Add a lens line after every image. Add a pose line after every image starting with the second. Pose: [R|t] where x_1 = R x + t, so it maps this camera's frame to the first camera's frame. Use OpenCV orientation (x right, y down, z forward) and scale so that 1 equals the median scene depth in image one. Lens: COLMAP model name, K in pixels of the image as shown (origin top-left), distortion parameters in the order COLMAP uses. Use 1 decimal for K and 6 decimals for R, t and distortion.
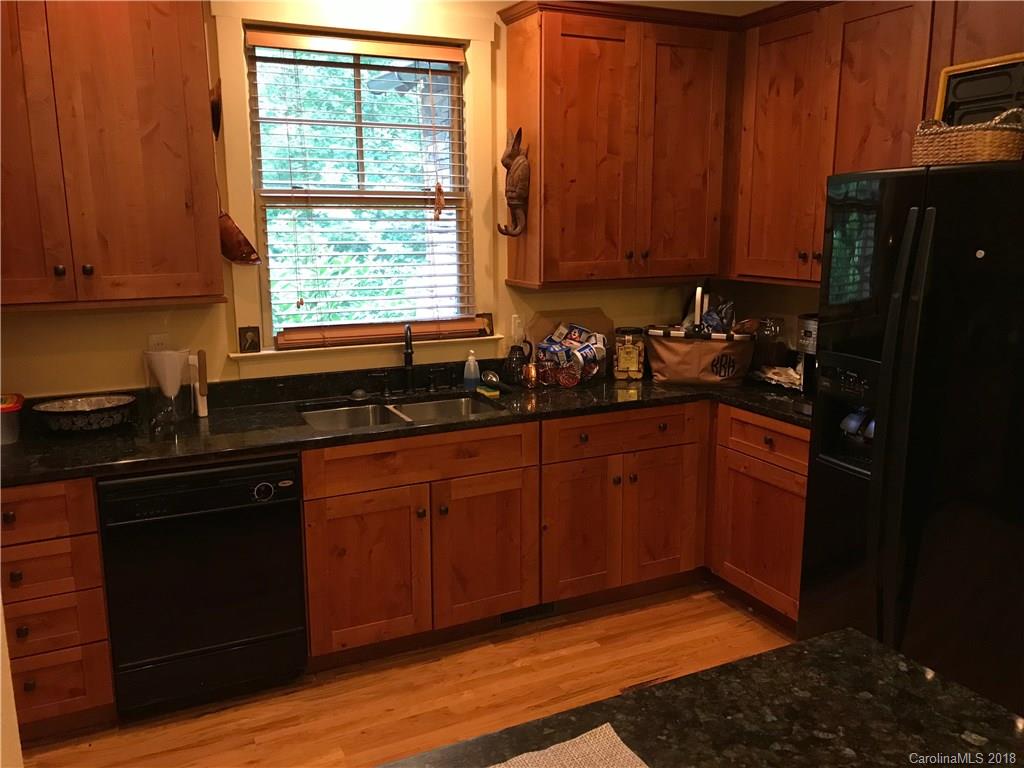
lens RADIAL K [[845.9, 0, 510.7], [0, 845.9, 376.8], [0, 0, 1]] dist [0.079570, -0.106147]
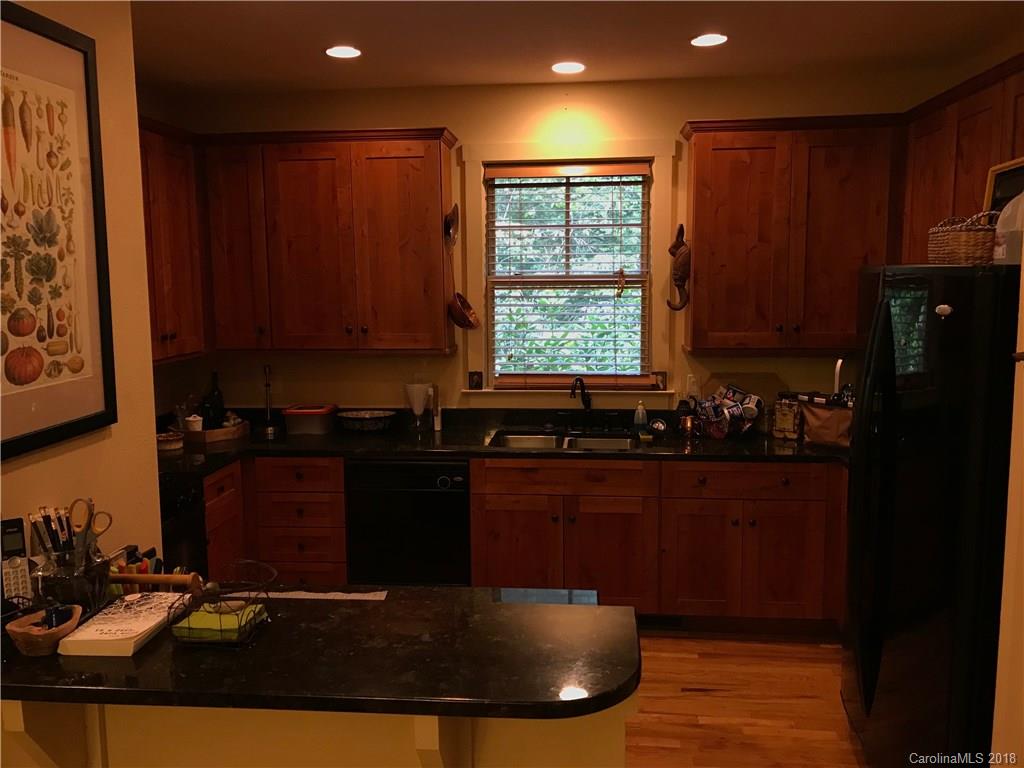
lens RADIAL K [[838.1, 0, 511.3], [0, 838.1, 378.3], [0, 0, 1]] dist [0.078584, -0.109550]
pose [[0.852024, 0.060875, -0.519952, 0.448670], [-0.093057, 0.995010, -0.035995, -0.002616], [0.515166, 0.079054, 0.853437, -0.154030]]
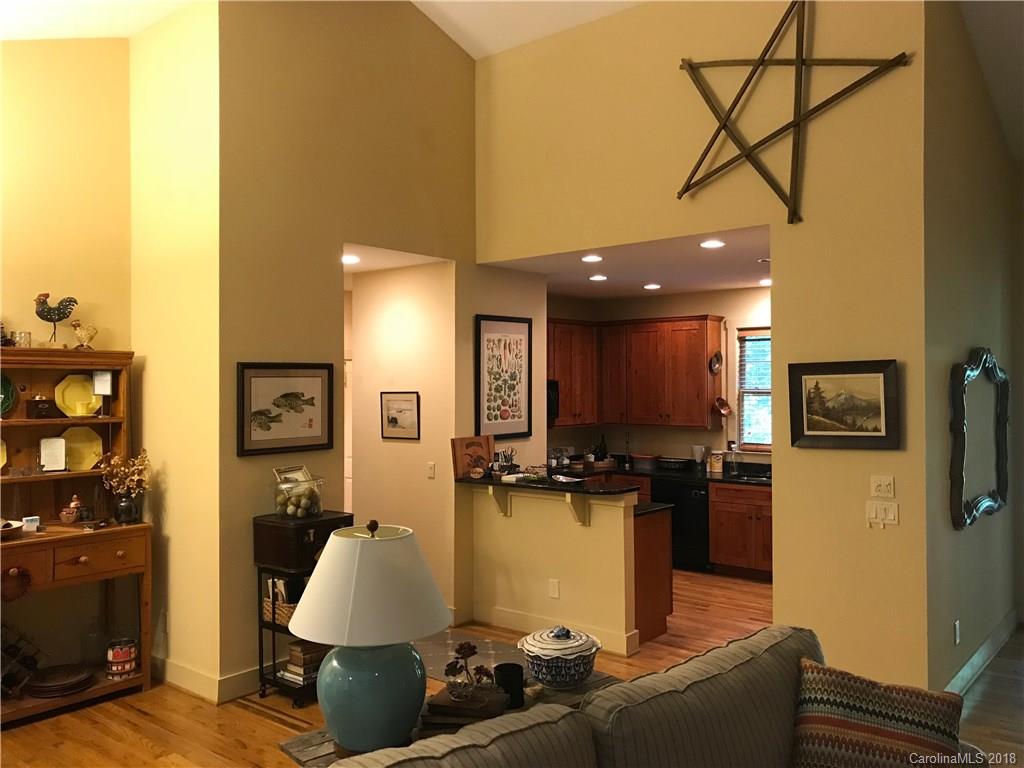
lens RADIAL K [[825.9, 0, 492.4], [0, 825.9, 378.4], [0, 0, 1]] dist [0.046273, -0.001134]
pose [[0.389603, -0.000902, -0.920983, 1.641262], [-0.171928, 0.982349, -0.073693, 0.062215], [0.904793, 0.187053, 0.382571, -0.619477]]
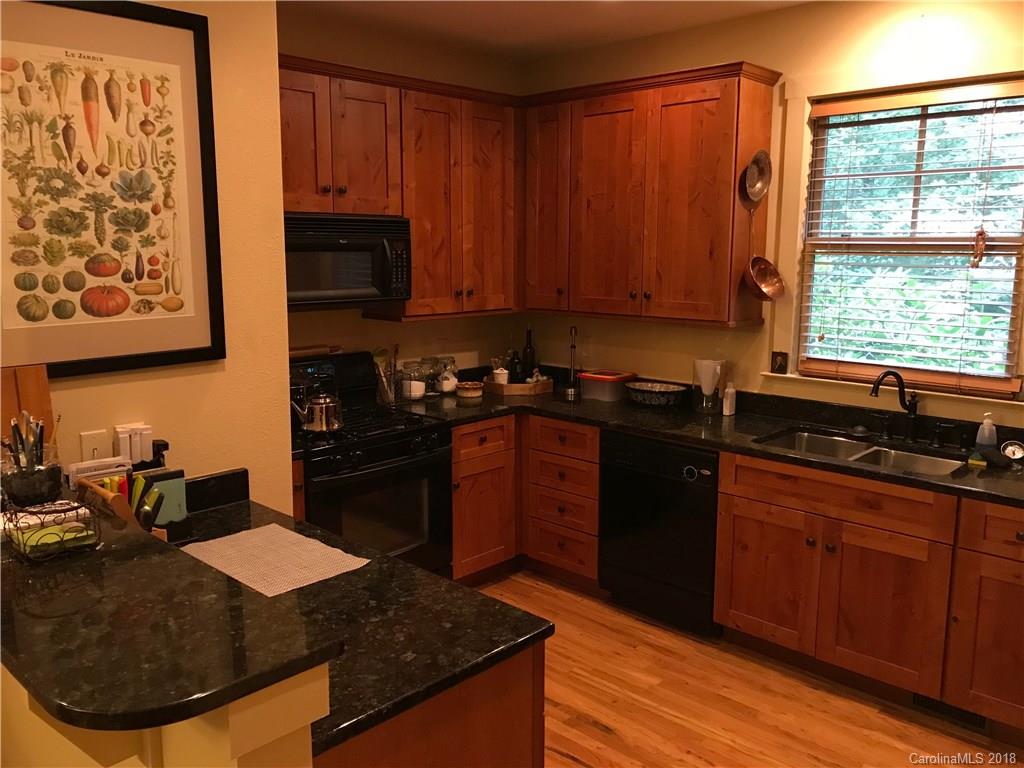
lens RADIAL K [[845.9, 0, 510.7], [0, 845.9, 376.8], [0, 0, 1]] dist [0.079570, -0.106147]
pose [[0.352519, 0.153769, -0.923085, 0.635397], [-0.182264, 0.978799, 0.093444, -0.064110], [0.917884, 0.135305, 0.373071, 0.202653]]
